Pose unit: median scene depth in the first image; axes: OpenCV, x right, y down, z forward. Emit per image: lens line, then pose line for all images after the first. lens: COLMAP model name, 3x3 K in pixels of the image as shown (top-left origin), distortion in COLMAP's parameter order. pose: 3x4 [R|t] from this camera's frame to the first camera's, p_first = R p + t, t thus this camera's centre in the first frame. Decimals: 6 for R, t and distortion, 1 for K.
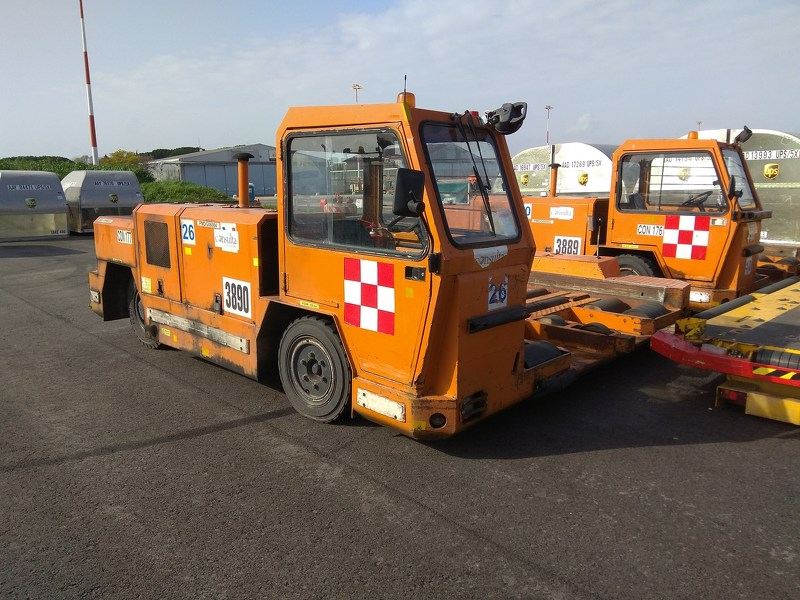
lens RADIAL K [[610.0, 0, 397.3], [0, 610.0, 301.6], [0, 0, 1]] dist [0.113895, -0.163565]
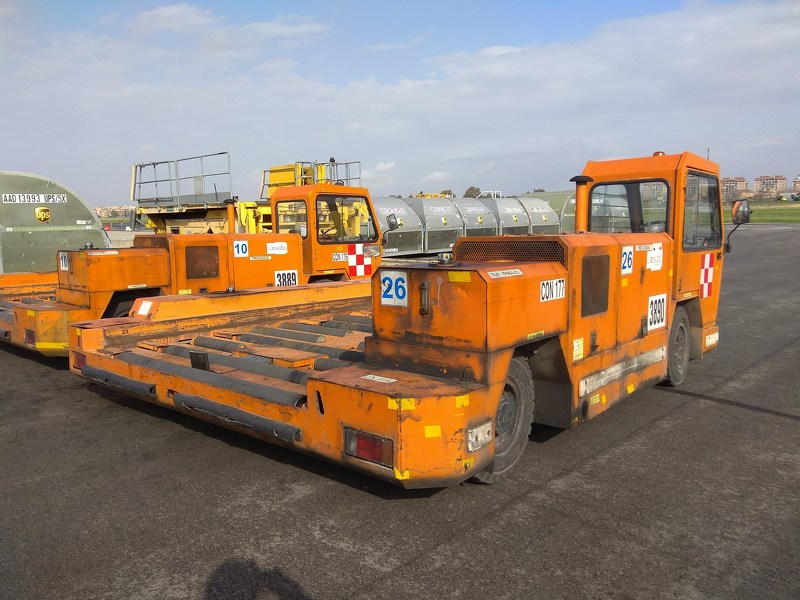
lens RADIAL K [[610.0, 0, 397.3], [0, 610.0, 301.6], [0, 0, 1]] dist [0.113895, -0.163565]
pose [[-0.041591, -0.121515, 0.991718, -1.030718], [0.204219, 0.970588, 0.127491, -0.200092], [-0.978041, 0.207830, -0.015552, 1.144223]]
